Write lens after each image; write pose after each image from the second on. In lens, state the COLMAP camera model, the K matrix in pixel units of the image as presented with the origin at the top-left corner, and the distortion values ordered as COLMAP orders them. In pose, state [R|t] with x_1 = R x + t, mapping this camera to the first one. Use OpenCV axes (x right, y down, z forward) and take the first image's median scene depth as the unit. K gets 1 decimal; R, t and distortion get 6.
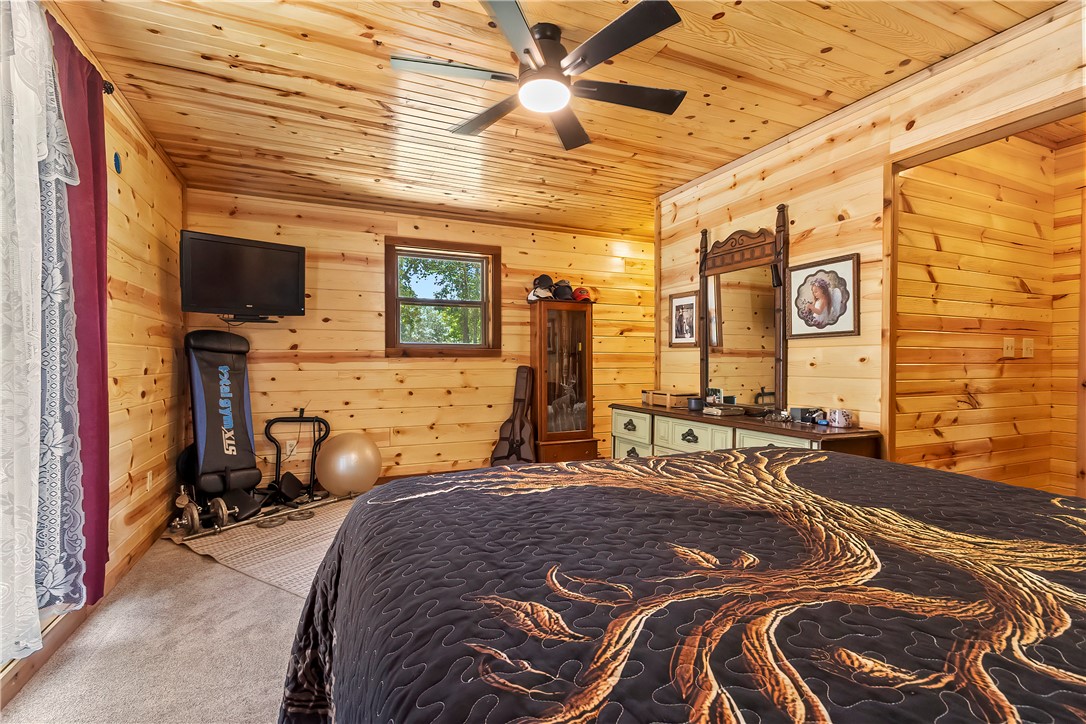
lens RADIAL K [[487.4, 0, 543.0], [0, 487.4, 362.0], [0, 0, 1]] dist [-0.000931, -0.000244]
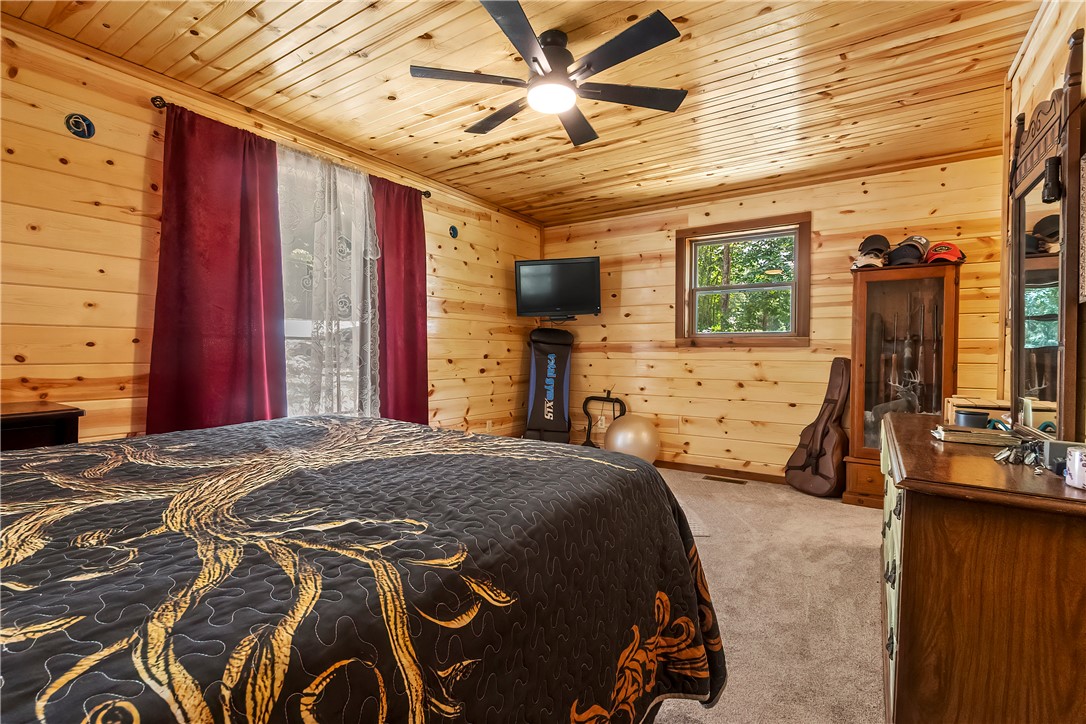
lens RADIAL K [[509.2, 0, 543.0], [0, 509.2, 362.0], [0, 0, 1]] dist [0.000047, 0.000014]
pose [[0.527723, 0.017426, -0.849238, 0.451558], [-0.007375, 0.999846, 0.015934, 0.006018], [0.849385, -0.002146, 0.527770, 0.186910]]
